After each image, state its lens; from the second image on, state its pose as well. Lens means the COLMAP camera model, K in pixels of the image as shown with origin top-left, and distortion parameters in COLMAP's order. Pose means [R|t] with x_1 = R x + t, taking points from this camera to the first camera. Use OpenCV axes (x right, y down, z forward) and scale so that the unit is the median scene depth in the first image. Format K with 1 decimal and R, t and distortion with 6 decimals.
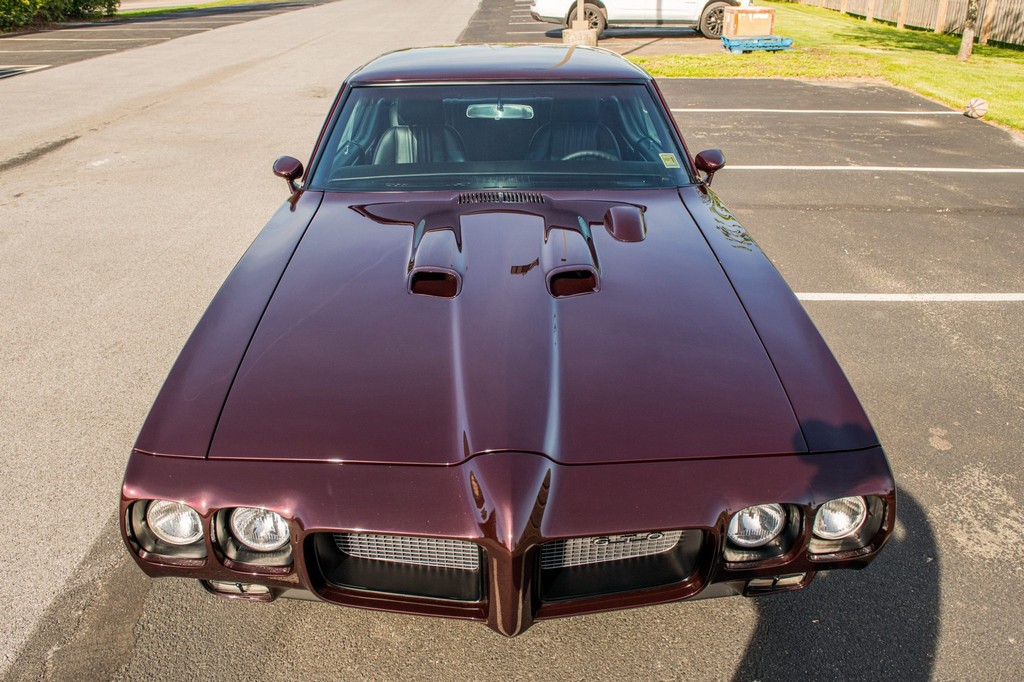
lens RADIAL K [[767.7, 0, 484.6], [0, 767.7, 327.4], [0, 0, 1]] dist [-0.054879, 0.002449]
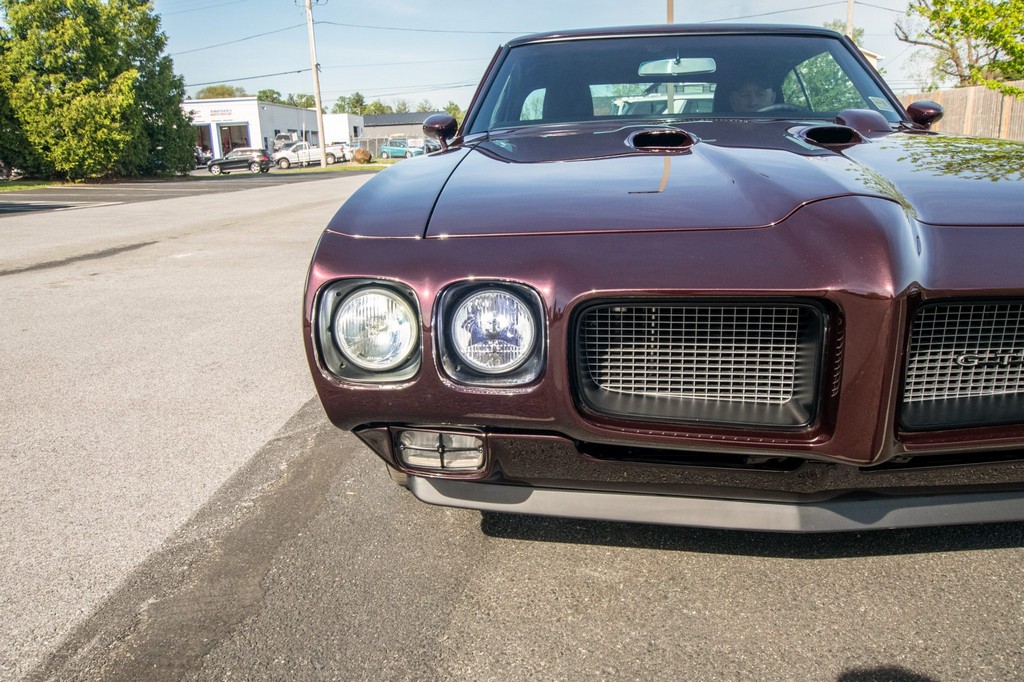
lens RADIAL K [[805.9, 0, 512.0], [0, 805.9, 341.0], [0, 0, 1]] dist [0.003155, 0.007020]
pose [[0.999060, 0.001442, -0.043314, -0.128576], [-0.010604, 0.977201, -0.212051, 0.228199], [0.042021, 0.212311, 0.976298, 0.133649]]
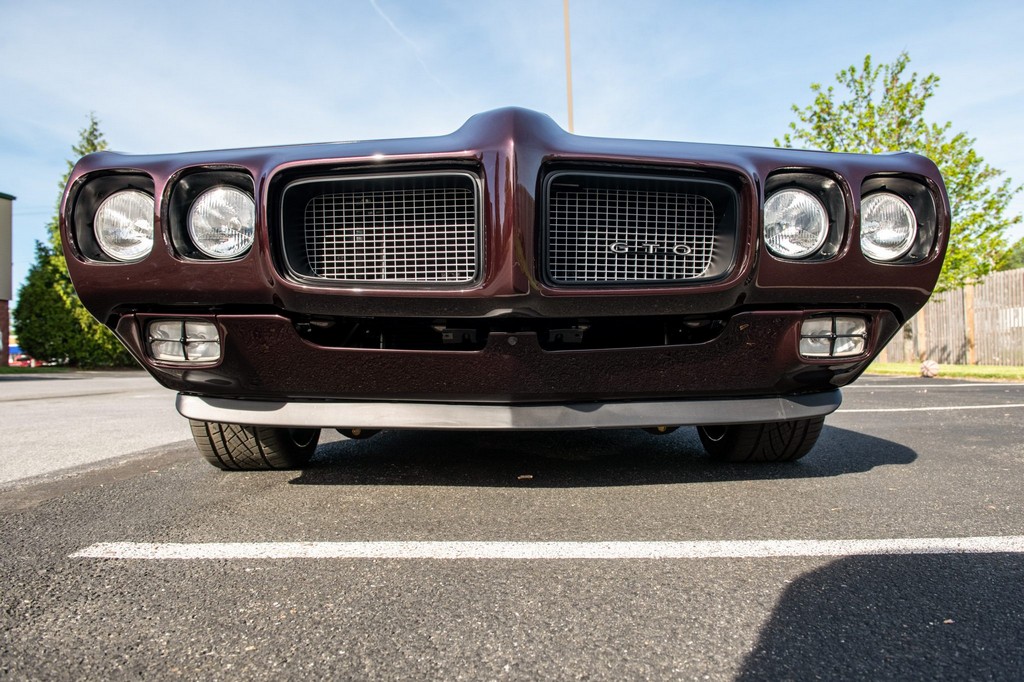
lens RADIAL K [[694.9, 0, 512.0], [0, 694.9, 357.1], [0, 0, 1]] dist [-0.050635, -0.001086]
pose [[0.999823, 0.004728, 0.018226, 0.009857], [0.003718, 0.899315, -0.437285, 0.390354], [-0.018458, 0.437276, 0.899138, 0.194443]]
